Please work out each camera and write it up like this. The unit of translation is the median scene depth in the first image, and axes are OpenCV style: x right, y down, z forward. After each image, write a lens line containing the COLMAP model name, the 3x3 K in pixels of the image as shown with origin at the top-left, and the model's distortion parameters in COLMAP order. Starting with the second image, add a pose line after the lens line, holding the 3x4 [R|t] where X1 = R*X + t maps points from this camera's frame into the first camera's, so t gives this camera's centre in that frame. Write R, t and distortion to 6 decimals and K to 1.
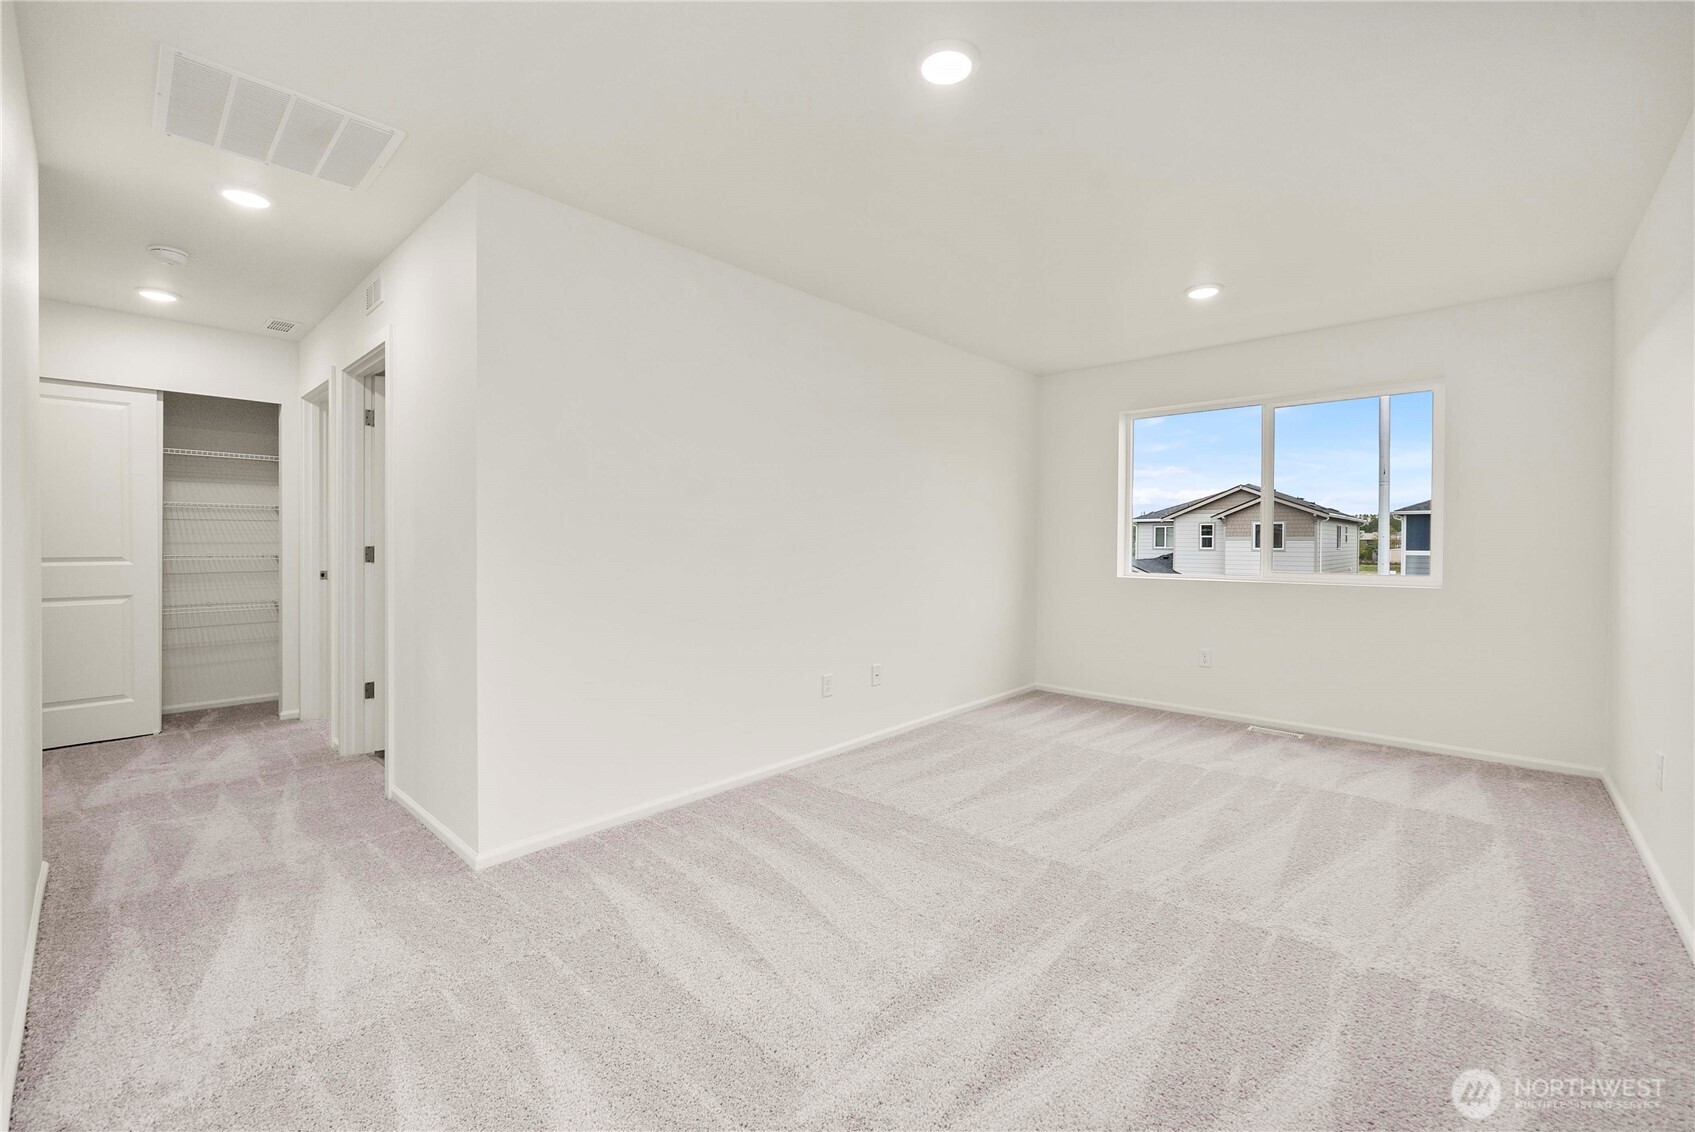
lens RADIAL K [[693.7, 0, 848.2], [0, 693.7, 556.6], [0, 0, 1]] dist [-0.000753, -0.000108]
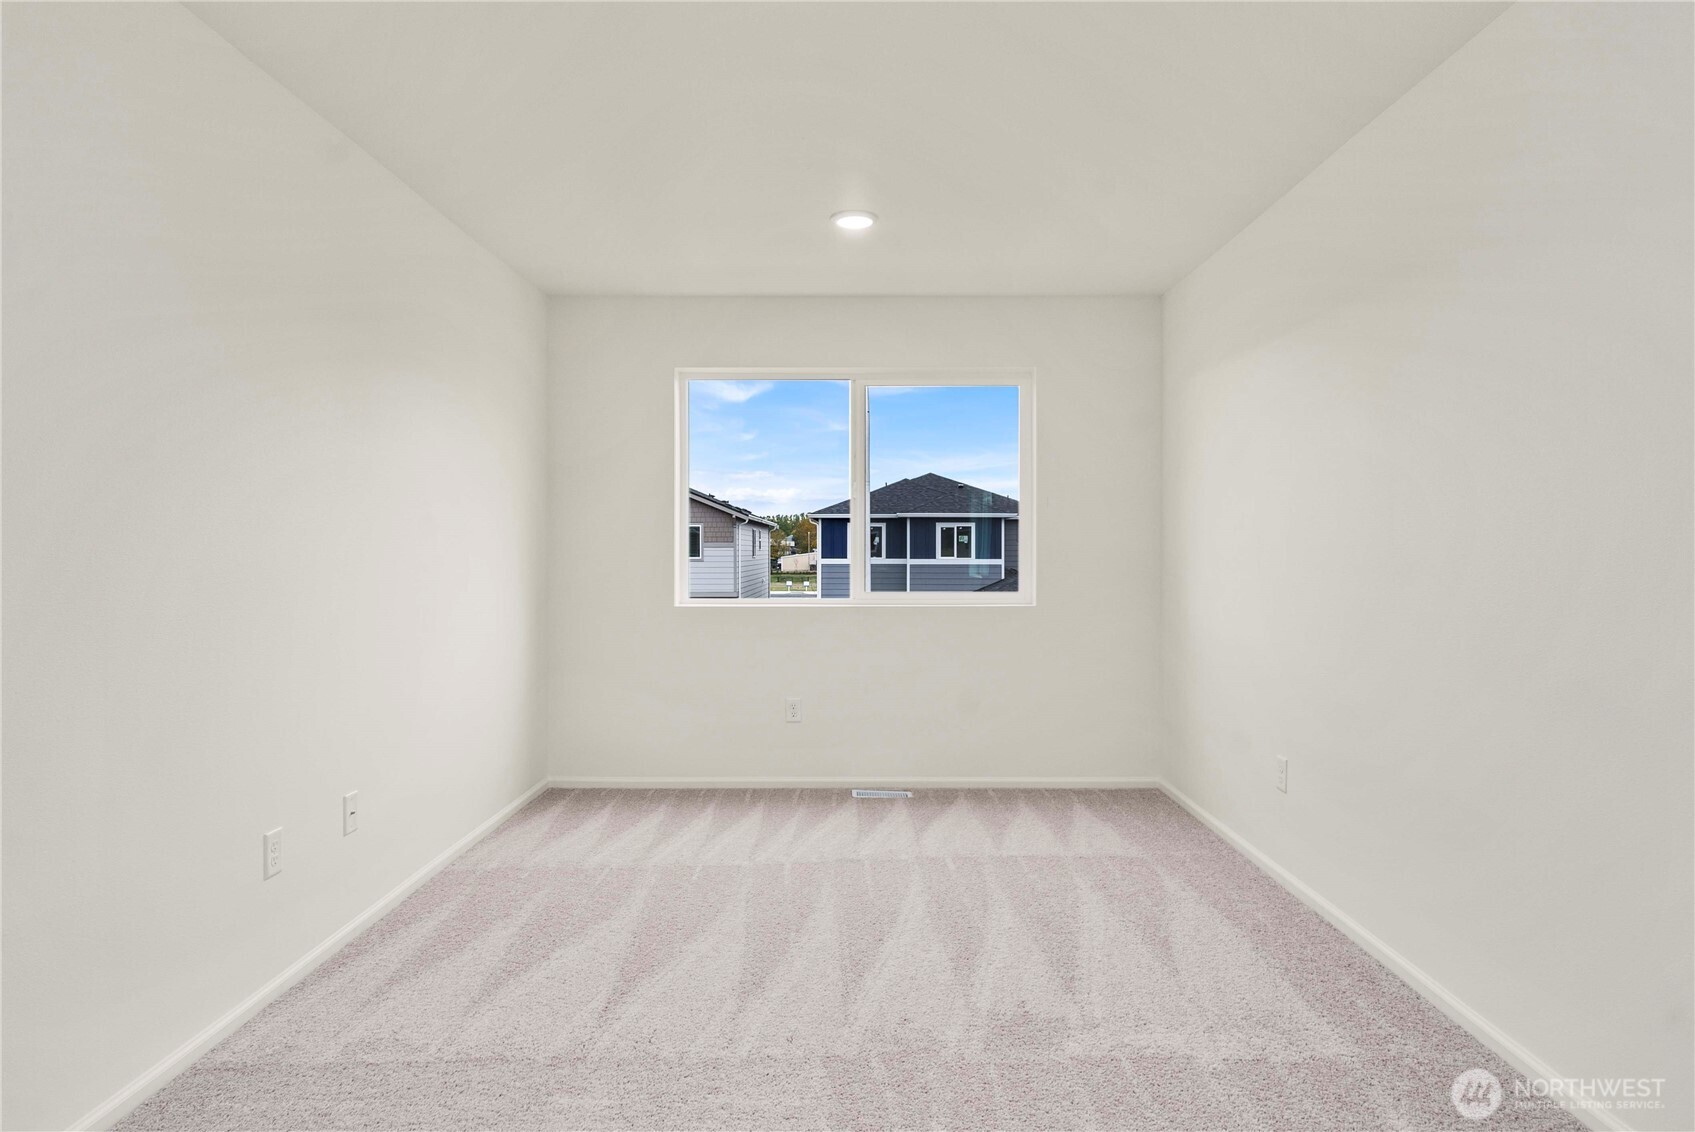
lens RADIAL K [[1001.8, 0, 847.5], [0, 1001.8, 566.0], [0, 0, 1]] dist [0.005106, 0.001113]
pose [[0.741059, -0.015001, 0.671272, -0.210179], [0.017853, 0.999837, 0.002635, -0.014323], [-0.671202, 0.010031, 0.741206, 0.196934]]
